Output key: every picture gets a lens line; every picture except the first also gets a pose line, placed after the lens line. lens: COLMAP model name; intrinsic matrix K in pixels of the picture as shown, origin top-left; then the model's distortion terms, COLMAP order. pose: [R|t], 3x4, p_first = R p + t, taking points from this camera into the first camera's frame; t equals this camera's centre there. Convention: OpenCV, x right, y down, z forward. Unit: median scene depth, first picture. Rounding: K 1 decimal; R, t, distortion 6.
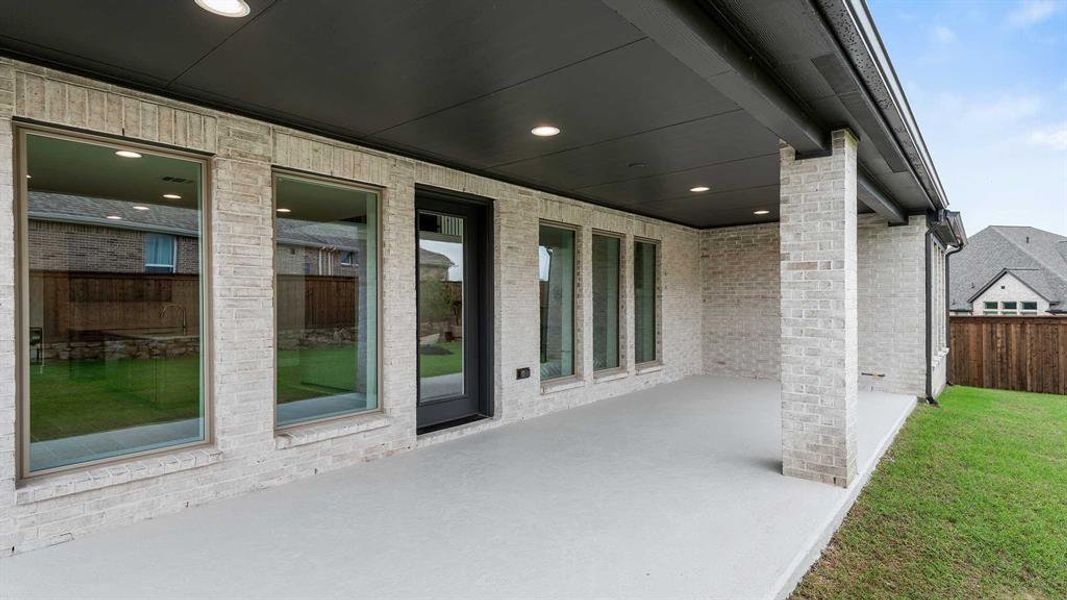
lens RADIAL K [[530.3, 0, 533.4], [0, 530.3, 301.1], [0, 0, 1]] dist [0.002774, 0.000477]
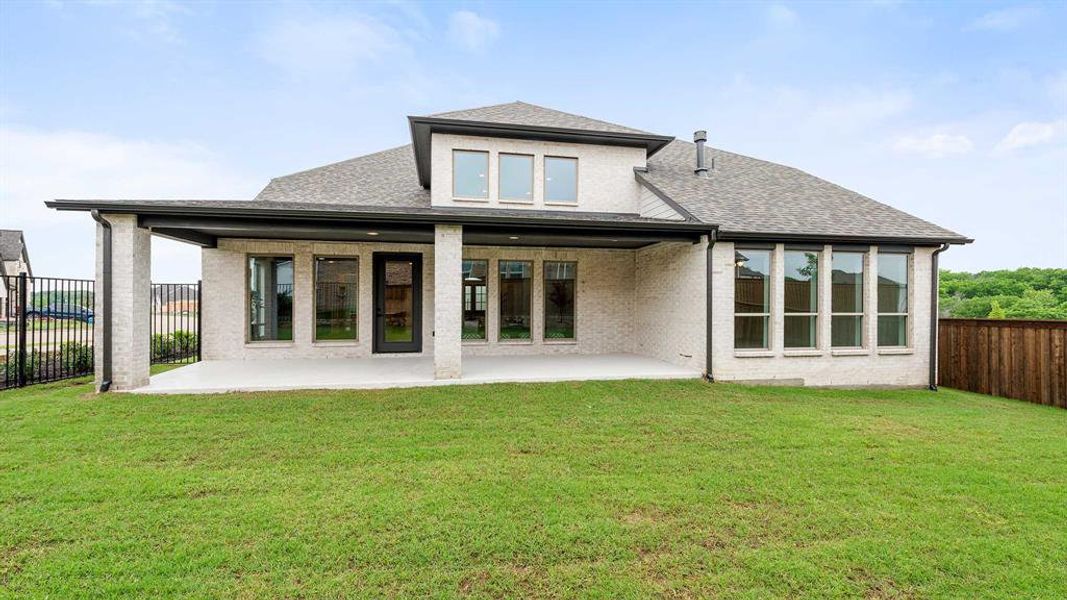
lens RADIAL K [[430.4, 0, 532.3], [0, 430.4, 300.4], [0, 0, 1]] dist [-0.000807, -0.000067]
pose [[0.779478, 0.002402, -0.626425, 1.007689], [-0.005324, 0.999982, -0.002790, 0.005595], [0.626407, 0.005510, 0.779477, -0.069547]]
